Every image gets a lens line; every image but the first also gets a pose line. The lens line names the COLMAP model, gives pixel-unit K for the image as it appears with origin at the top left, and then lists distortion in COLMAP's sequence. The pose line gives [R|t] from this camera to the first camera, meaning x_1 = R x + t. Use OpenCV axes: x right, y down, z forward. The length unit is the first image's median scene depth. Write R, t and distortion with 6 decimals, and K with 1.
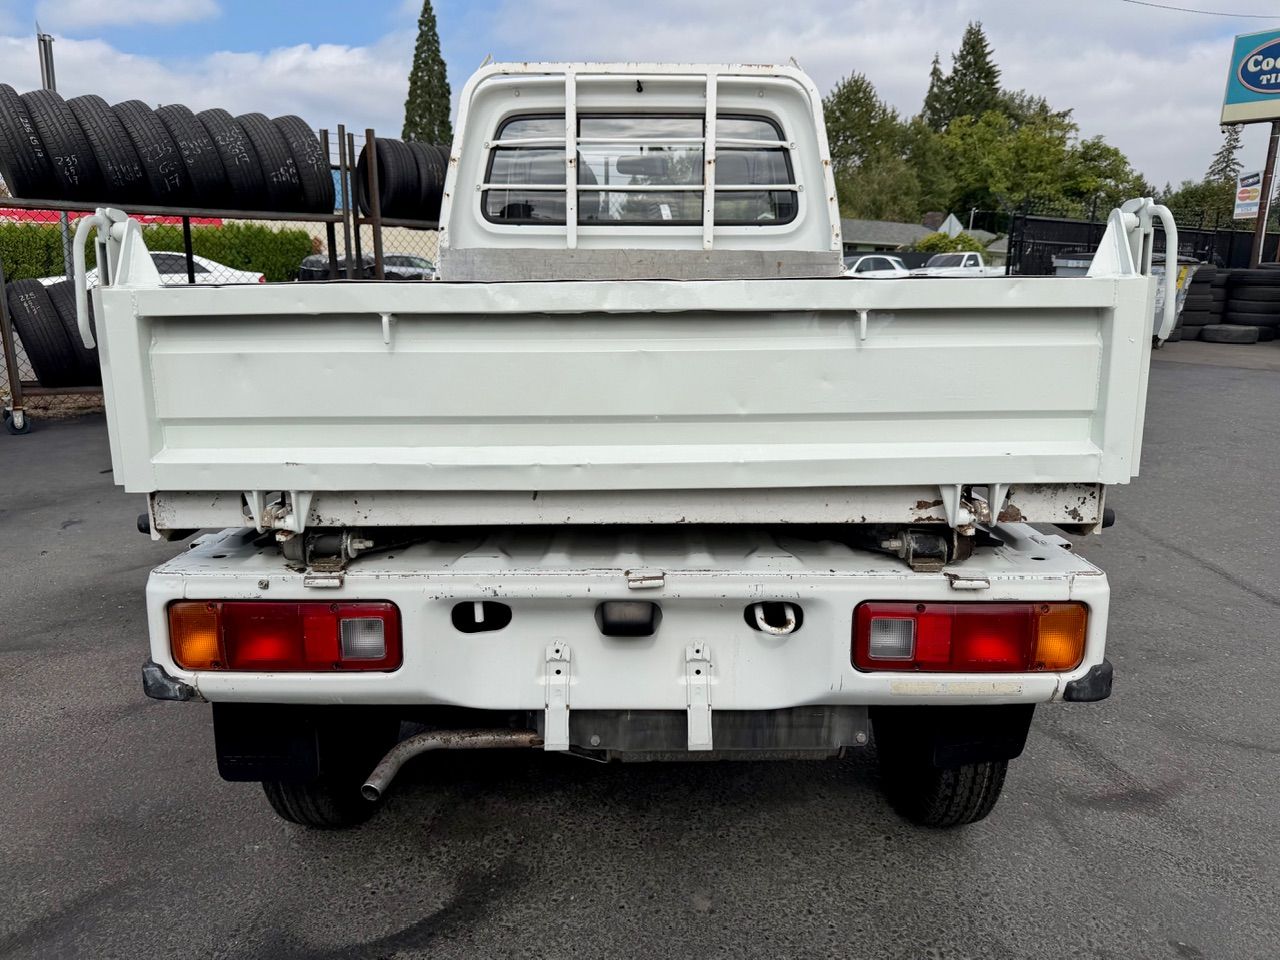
lens RADIAL K [[920.4, 0, 646.0], [0, 920.4, 475.6], [0, 0, 1]] dist [0.002224, -0.001260]
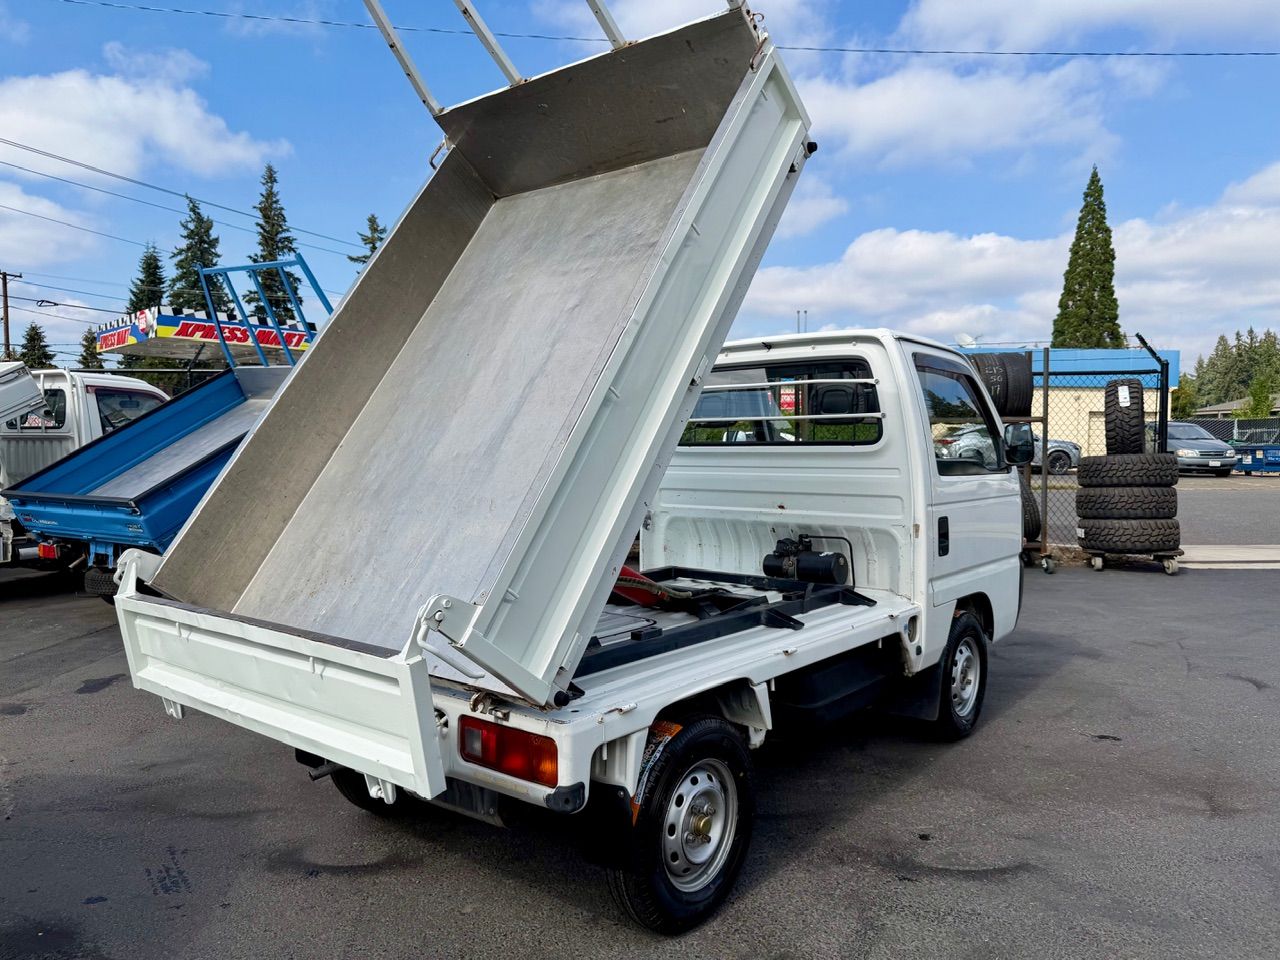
lens RADIAL K [[907.8, 0, 642.6], [0, 907.8, 484.0], [0, 0, 1]] dist [0.002327, -0.005586]
pose [[0.777671, 0.020492, -0.628337, 0.681778], [-0.125299, 0.984468, -0.122972, -0.048756], [0.616058, 0.174362, 0.768160, -0.062608]]
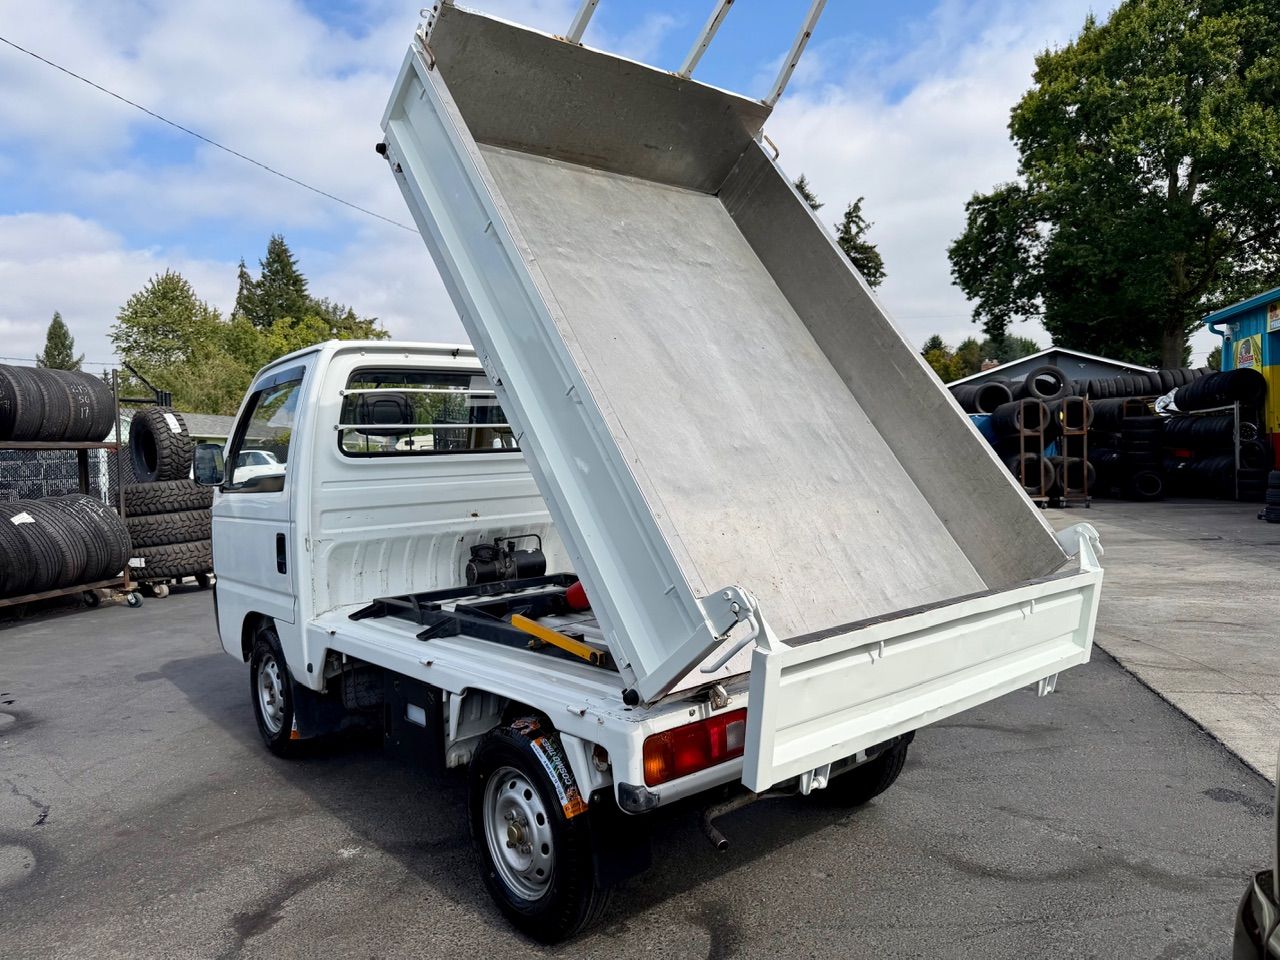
lens RADIAL K [[910.1, 0, 638.0], [0, 910.1, 494.9], [0, 0, 1]] dist [-0.007259, -0.010331]
pose [[0.769330, -0.060634, 0.635968, -0.645006], [0.173806, 0.977801, -0.117028, -0.033569], [-0.614754, 0.200568, 0.762790, -0.089080]]
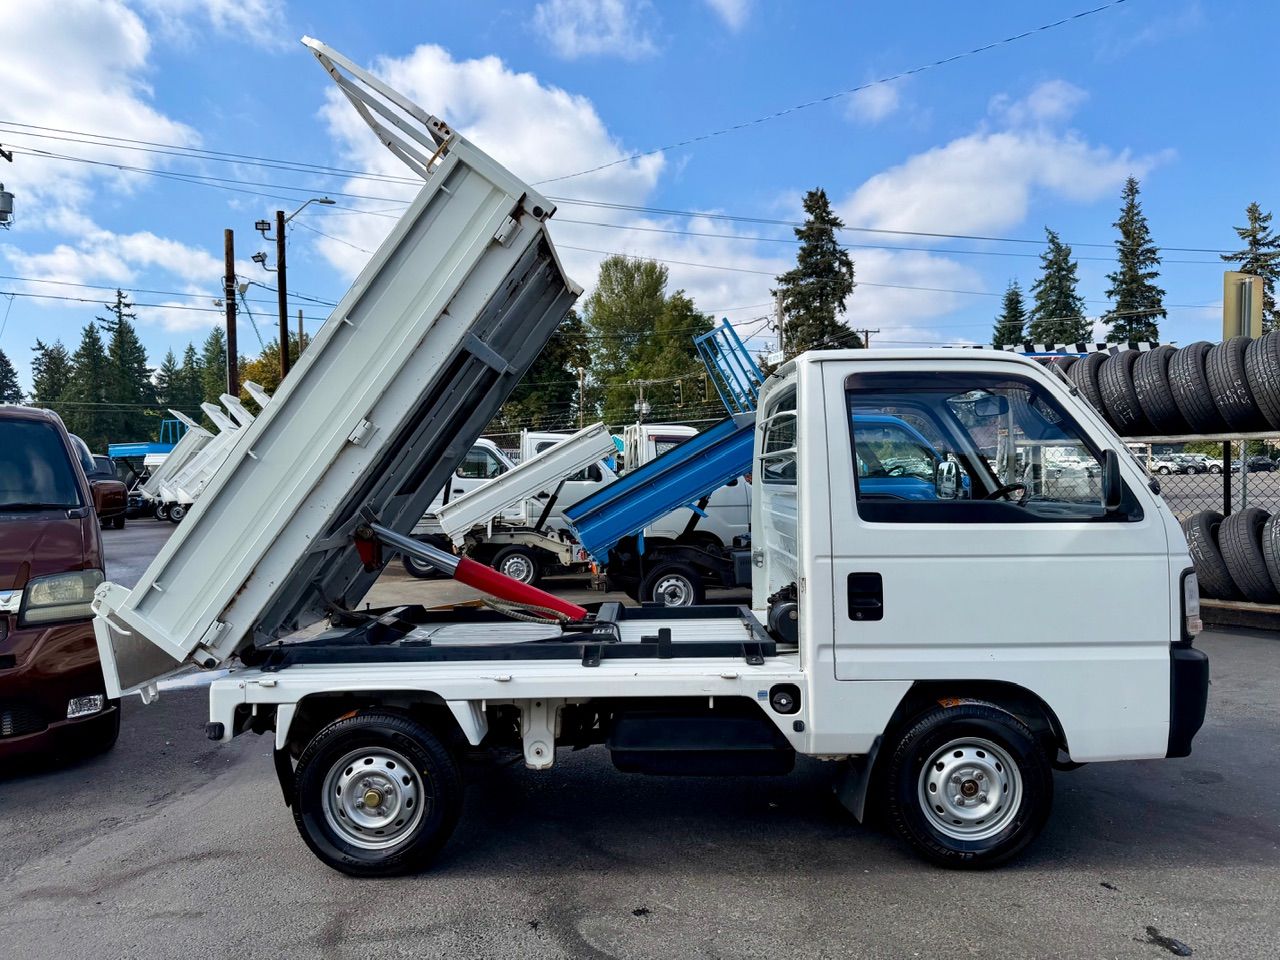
lens RADIAL K [[900.8, 0, 639.8], [0, 900.8, 483.1], [0, 0, 1]] dist [0.011457, 0.005489]
pose [[0.008705, 0.003223, -0.999957, 1.214965], [-0.195849, 0.980633, 0.001455, -0.254977], [0.980595, 0.195828, 0.009168, 0.849429]]
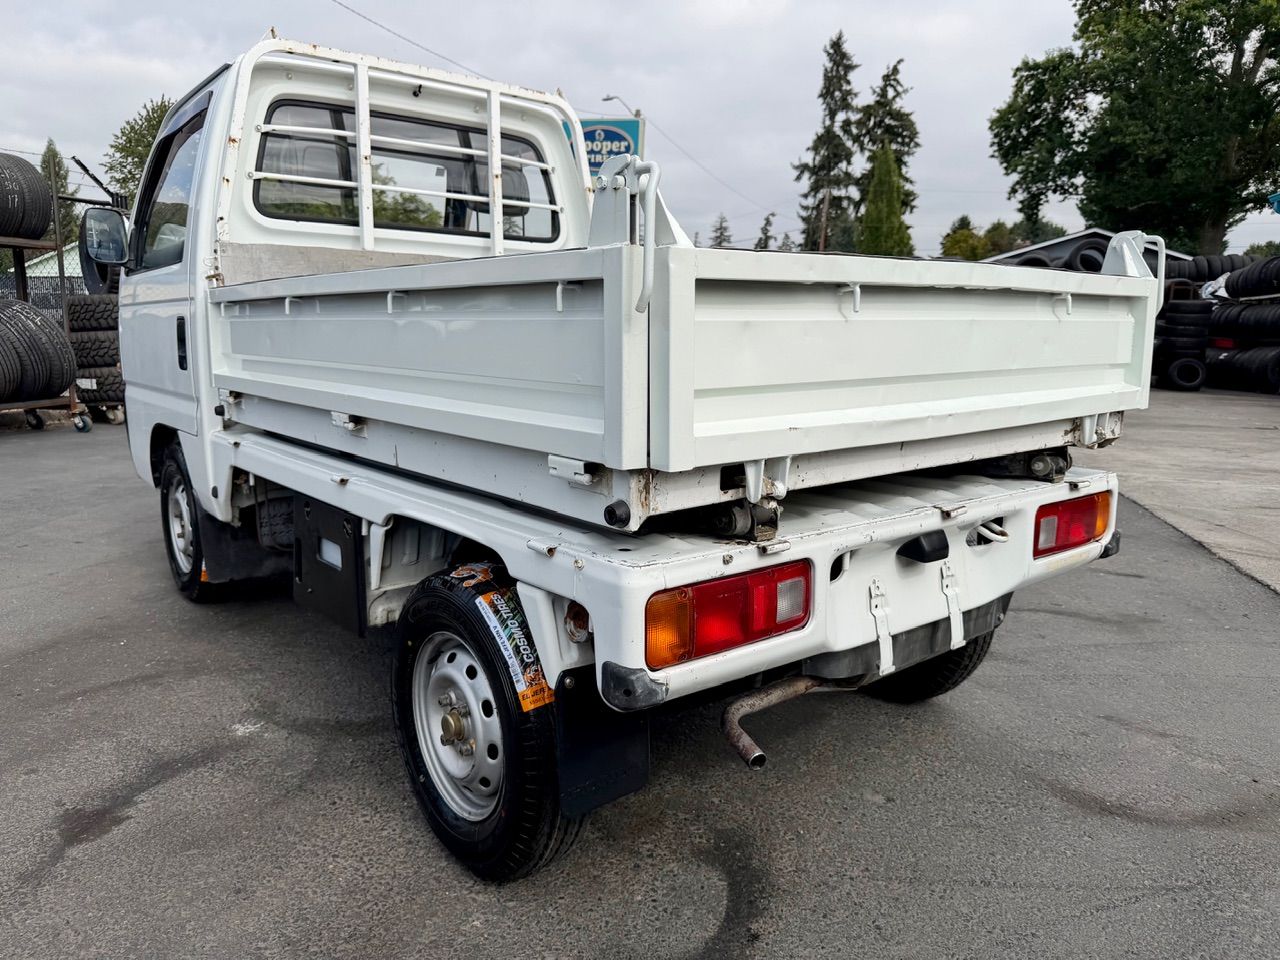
lens RADIAL K [[915.1, 0, 643.0], [0, 915.1, 480.0], [0, 0, 1]] dist [-0.001206, -0.008666]
pose [[0.774097, -0.096889, 0.625609, -0.481394], [0.119373, 0.992831, 0.006056, 0.007792], [-0.621711, 0.069993, 0.780113, 0.131478]]
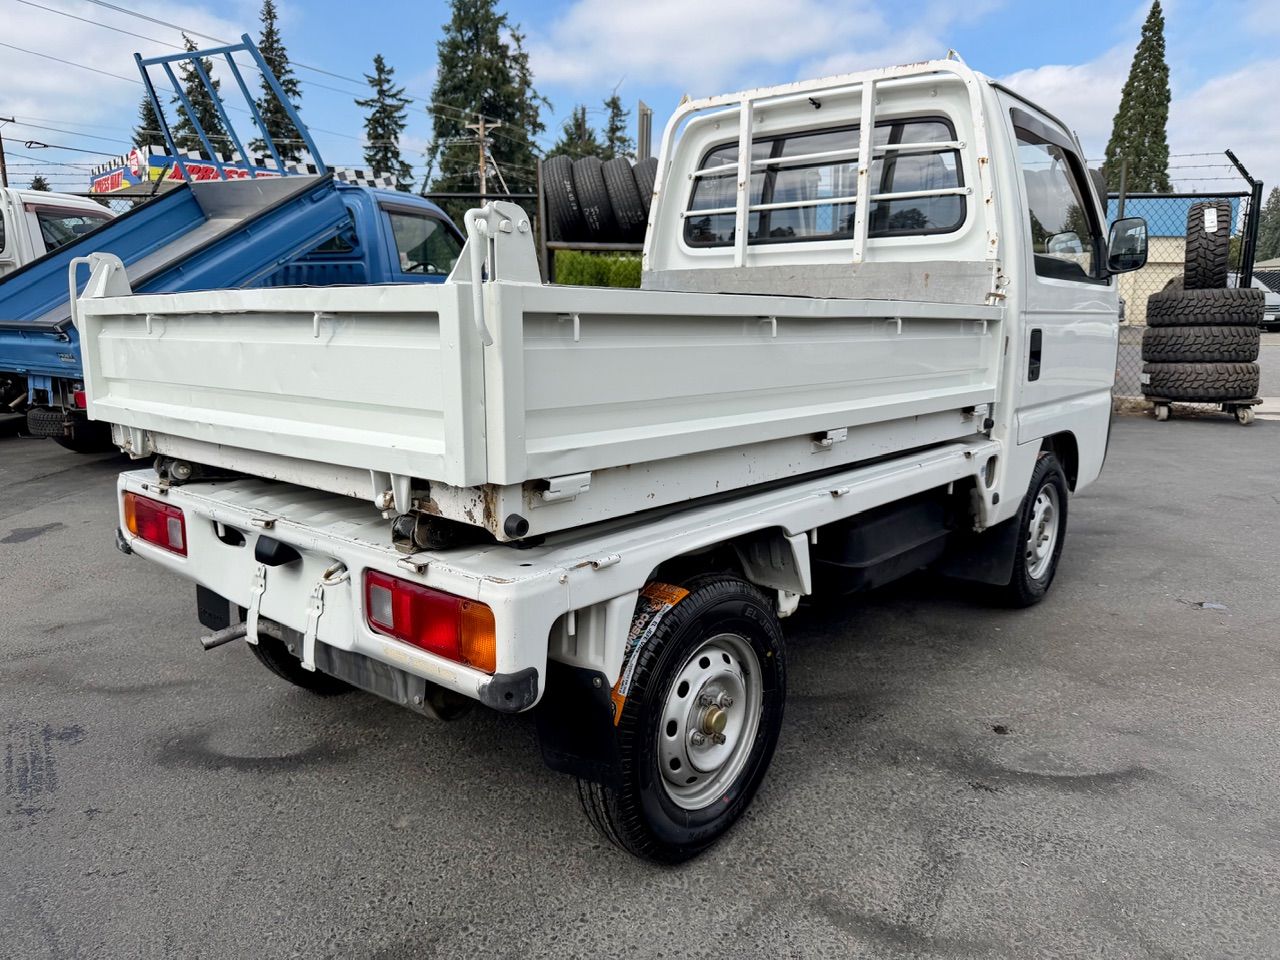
lens RADIAL K [[915.1, 0, 643.0], [0, 915.1, 480.0], [0, 0, 1]] dist [-0.001206, -0.008666]
pose [[0.763977, 0.118463, -0.634276, 0.543184], [-0.131499, 0.990957, 0.026692, -0.021139], [0.631702, 0.063015, 0.772646, 0.147637]]
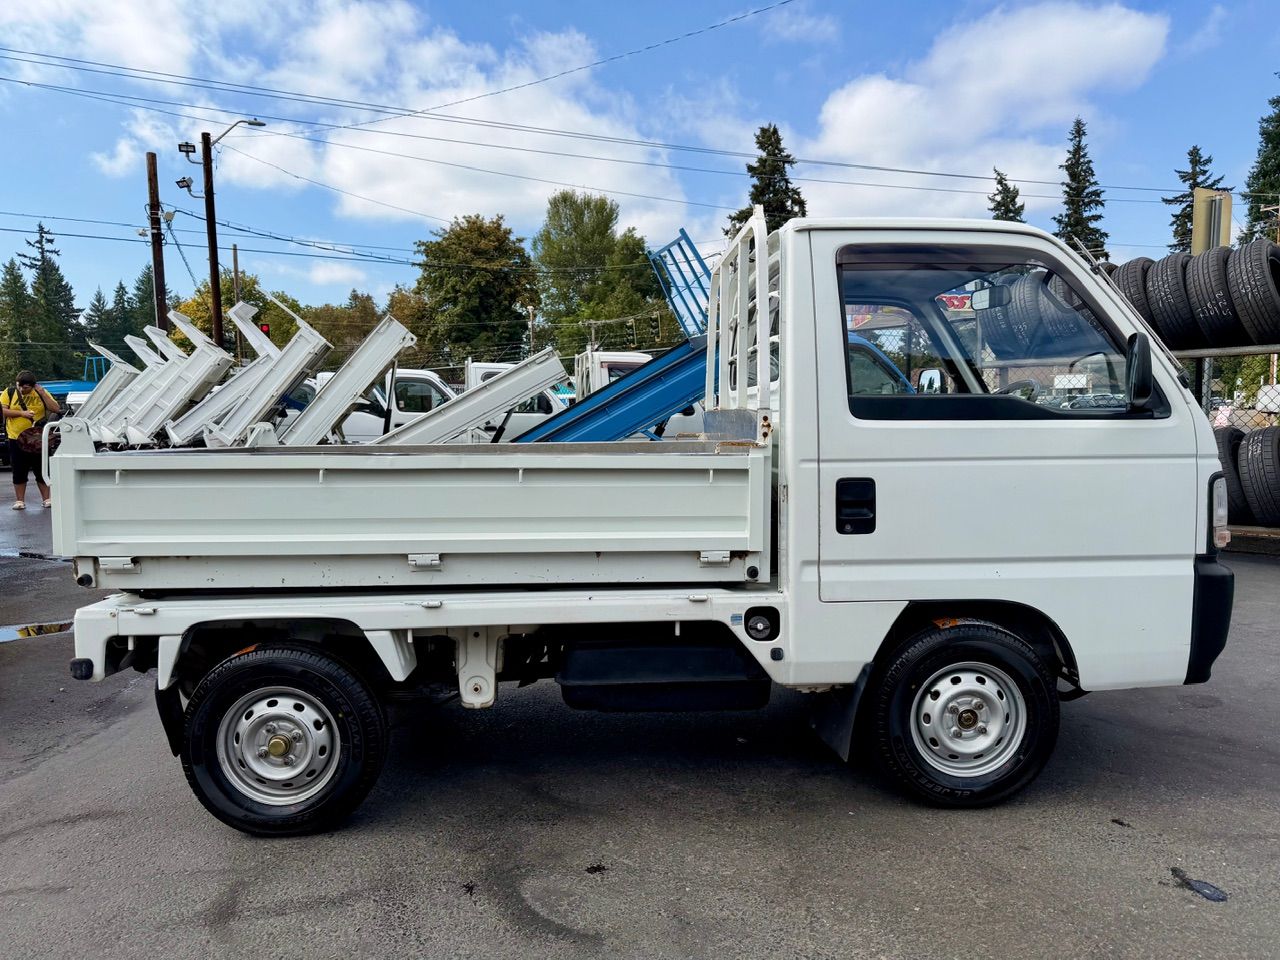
lens RADIAL K [[900.7, 0, 643.8], [0, 900.7, 479.8], [0, 0, 1]] dist [0.020828, -0.002259]
pose [[0.066360, 0.063224, -0.995791, 1.065375], [-0.191895, 0.980169, 0.049444, -0.205997], [0.979169, 0.187807, 0.077177, 0.860695]]
